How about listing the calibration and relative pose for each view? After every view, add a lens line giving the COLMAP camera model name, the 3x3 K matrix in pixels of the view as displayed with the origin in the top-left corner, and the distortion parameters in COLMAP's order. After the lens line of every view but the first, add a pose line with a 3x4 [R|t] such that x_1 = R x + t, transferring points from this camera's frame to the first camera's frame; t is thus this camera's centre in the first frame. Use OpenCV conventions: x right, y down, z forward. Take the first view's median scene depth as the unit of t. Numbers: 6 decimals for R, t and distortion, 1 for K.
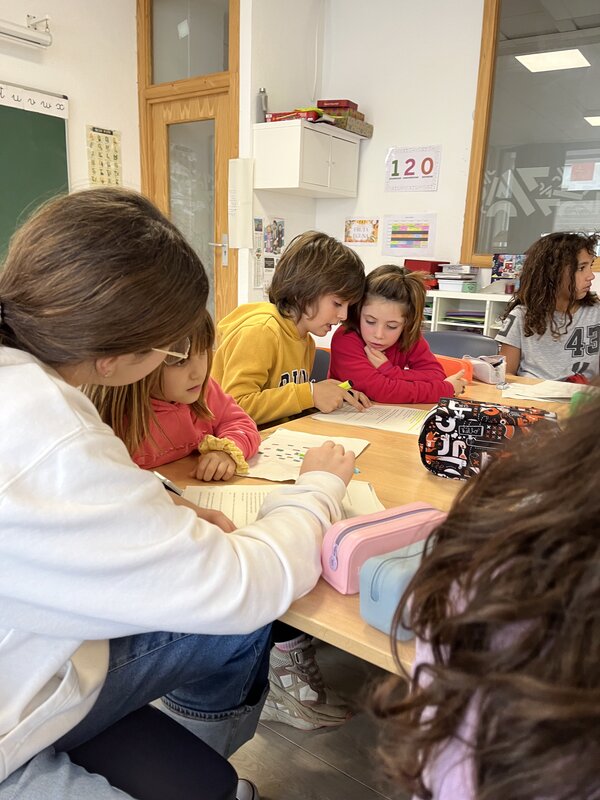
lens RADIAL K [[612.3, 0, 298.8], [0, 612.3, 398.3], [0, 0, 1]] dist [0.066740, -0.089848]
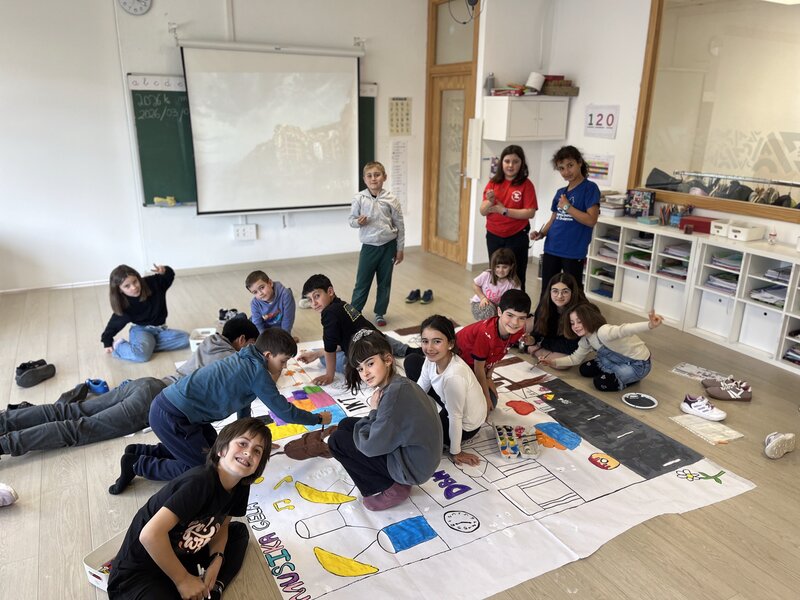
lens RADIAL K [[612.3, 0, 401.9], [0, 612.3, 298.1], [0, 0, 1]] dist [0.066740, -0.089848]
pose [[0.899658, 0.107625, -0.423121, 0.412349], [-0.084278, 0.993723, 0.073567, -0.050101], [0.428383, -0.030525, 0.903082, -0.426240]]
